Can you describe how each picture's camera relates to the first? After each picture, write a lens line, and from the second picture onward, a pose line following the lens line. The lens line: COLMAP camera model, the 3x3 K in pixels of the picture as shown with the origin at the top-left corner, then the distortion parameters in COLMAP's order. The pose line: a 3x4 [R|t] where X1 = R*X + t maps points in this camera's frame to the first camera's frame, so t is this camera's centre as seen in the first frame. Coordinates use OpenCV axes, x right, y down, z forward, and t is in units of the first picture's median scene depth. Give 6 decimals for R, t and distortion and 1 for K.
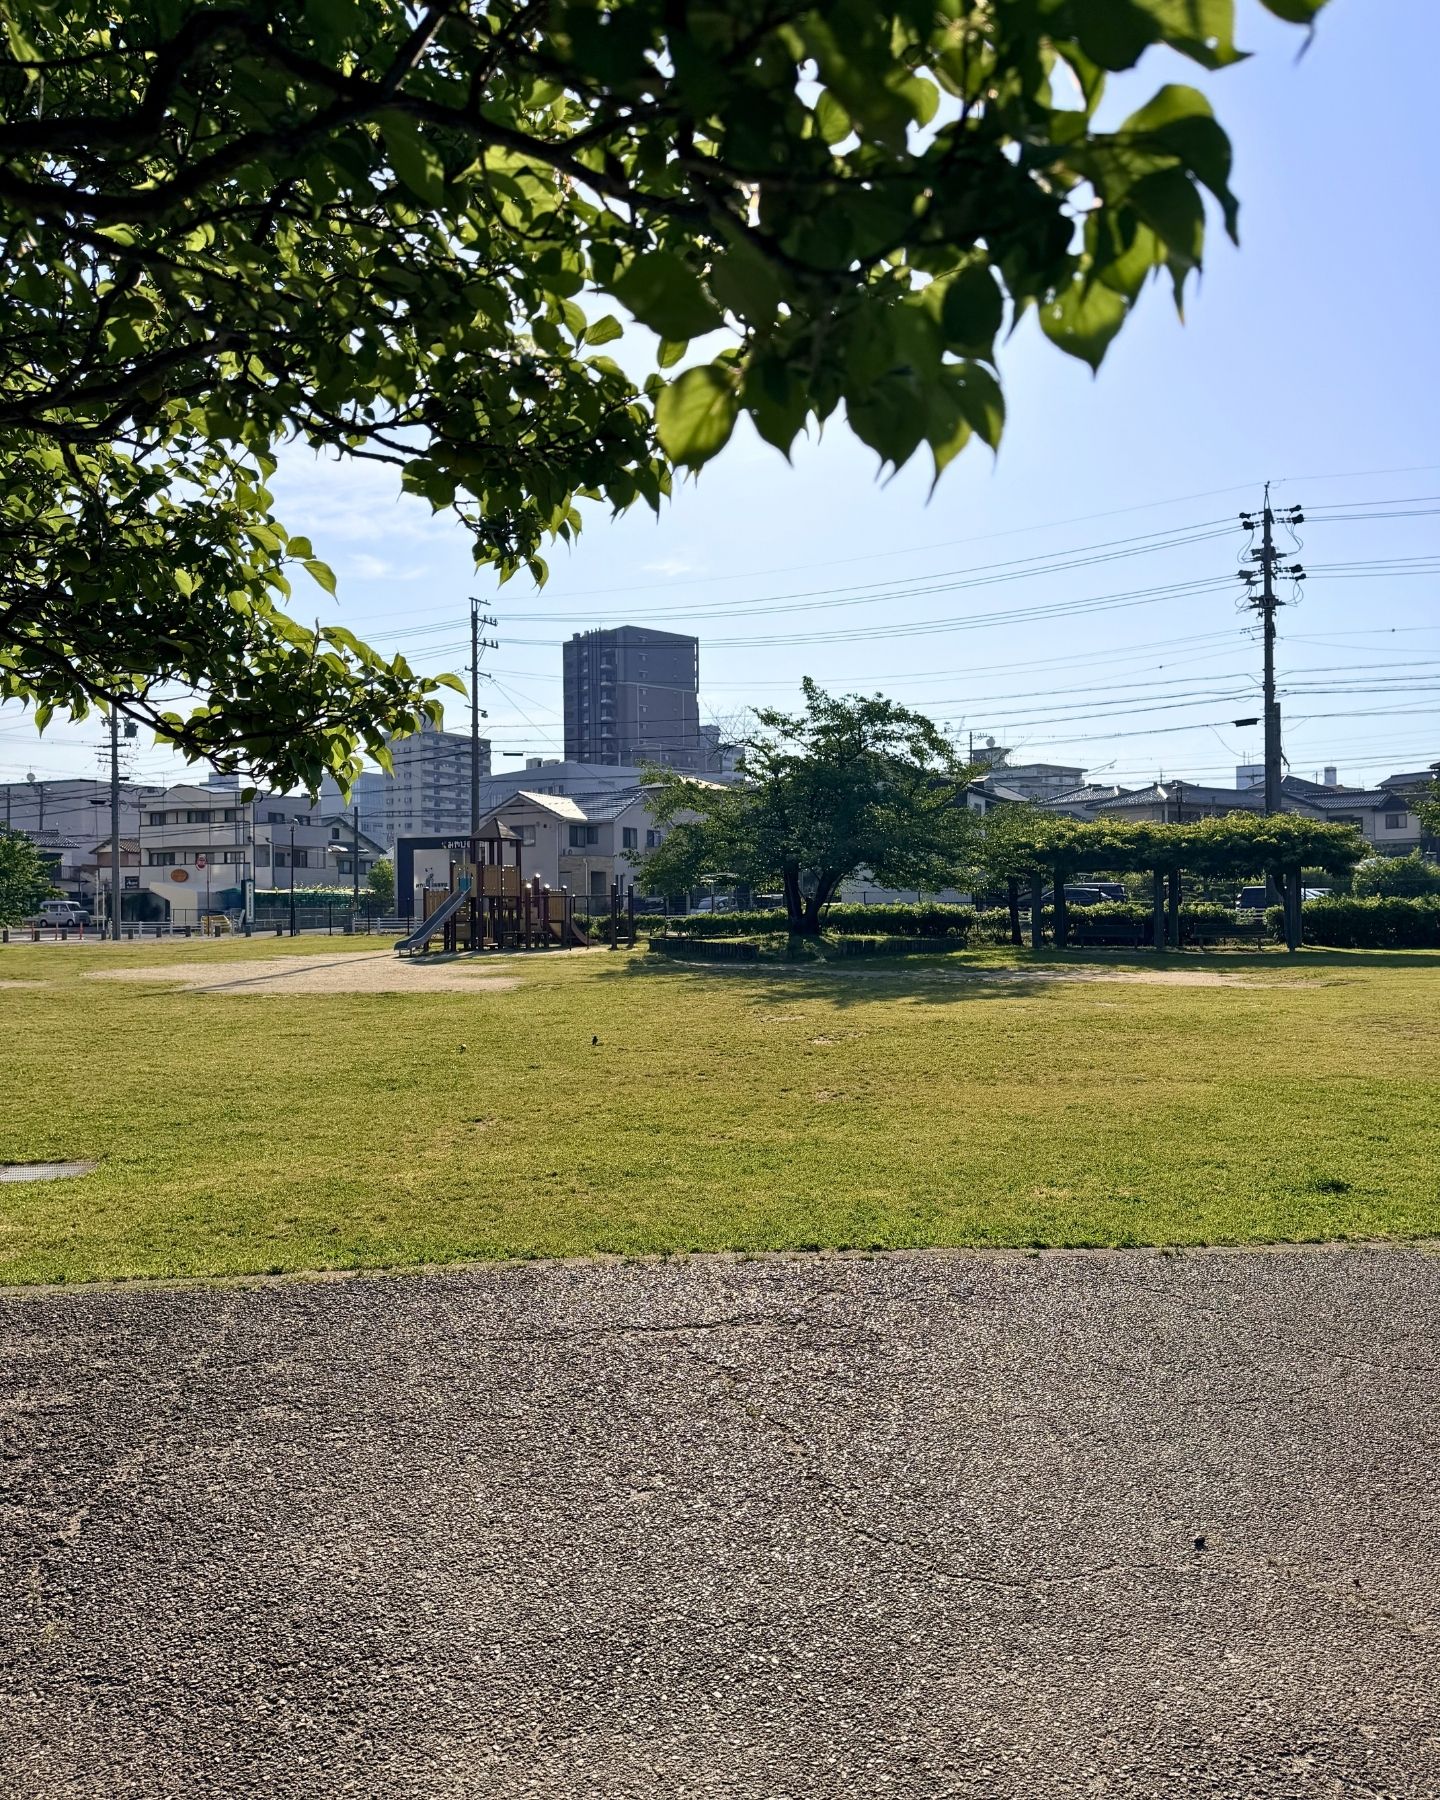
lens RADIAL K [[1359.9, 0, 729.0], [0, 1359.9, 890.1], [0, 0, 1]] dist [0.100507, -0.009450]
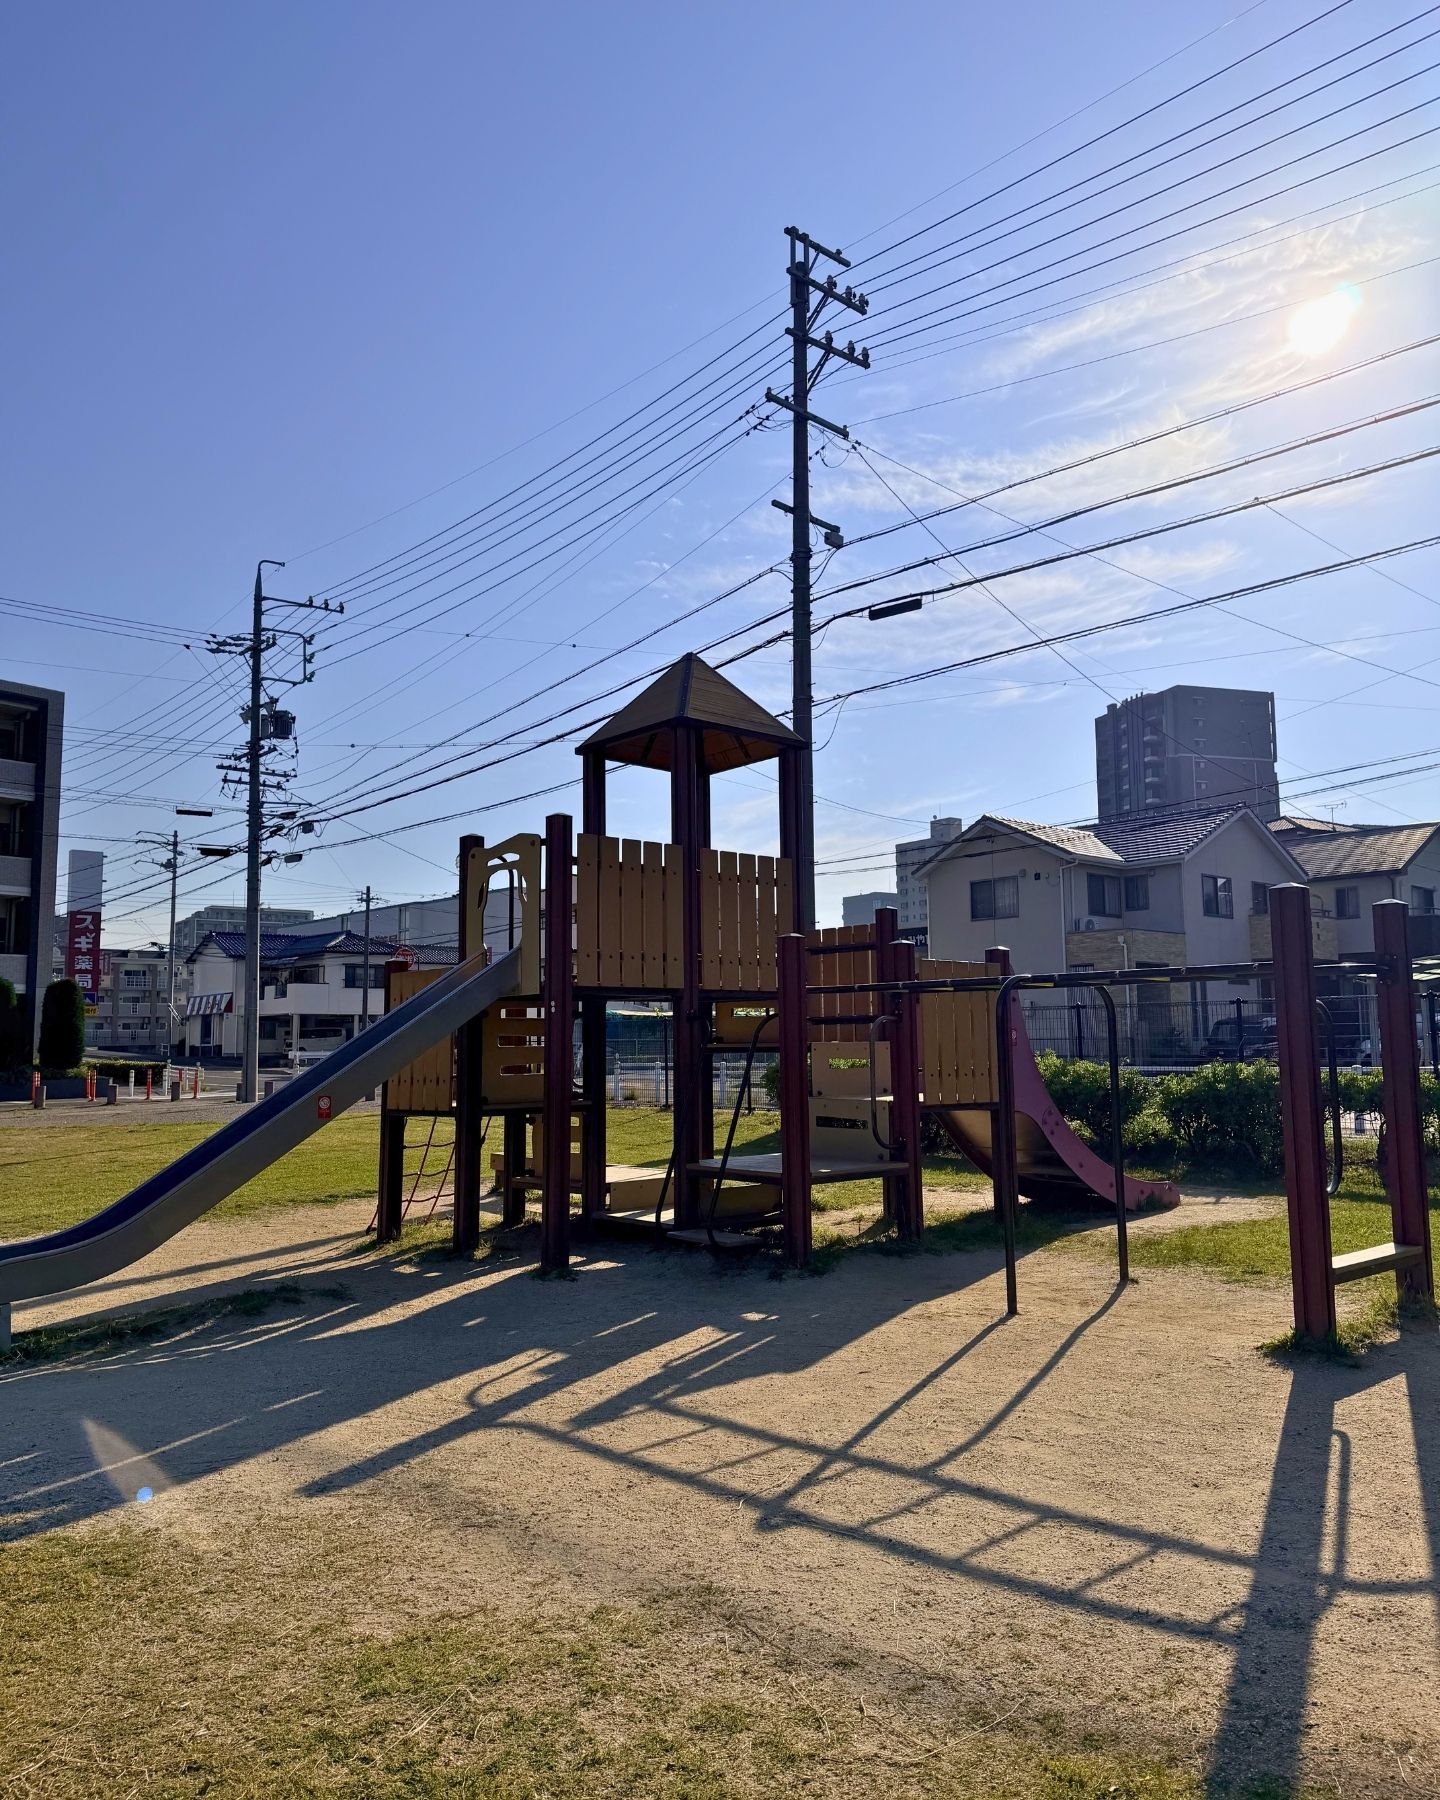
lens RADIAL K [[1359.9, 0, 721.0], [0, 1359.9, 911.8], [0, 0, 1]] dist [0.100507, -0.009450]
pose [[0.922270, -0.041467, -0.384316, -0.082424], [0.011527, 0.996738, -0.079883, 0.009692], [0.386375, 0.069243, 0.919739, 0.826214]]
